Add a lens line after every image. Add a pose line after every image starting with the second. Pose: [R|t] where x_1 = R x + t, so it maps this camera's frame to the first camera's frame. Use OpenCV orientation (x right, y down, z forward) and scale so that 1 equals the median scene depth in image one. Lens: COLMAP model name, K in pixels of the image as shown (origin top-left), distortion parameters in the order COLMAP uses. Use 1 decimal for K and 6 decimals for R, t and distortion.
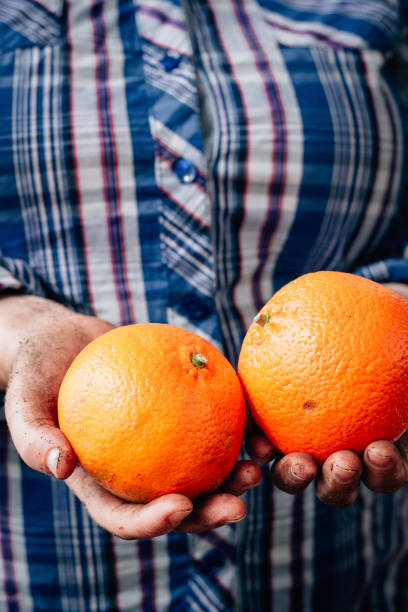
lens RADIAL K [[1797.7, 0, 204.0], [0, 1797.7, 306.0], [0, 0, 1]] dist [-0.002596, 0.235743]
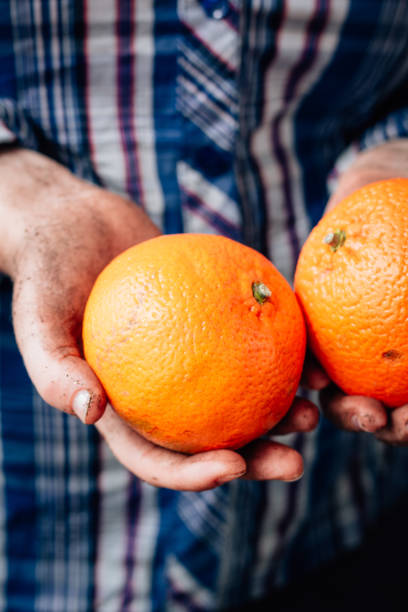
lens RADIAL K [[1797.7, 0, 204.0], [0, 1797.7, 306.0], [0, 0, 1]] dist [-0.002596, 0.235743]
pose [[0.991511, 0.037360, 0.124540, -0.130804], [-0.066034, 0.969799, 0.234798, -0.155414], [-0.112007, -0.241029, 0.964033, 0.196316]]
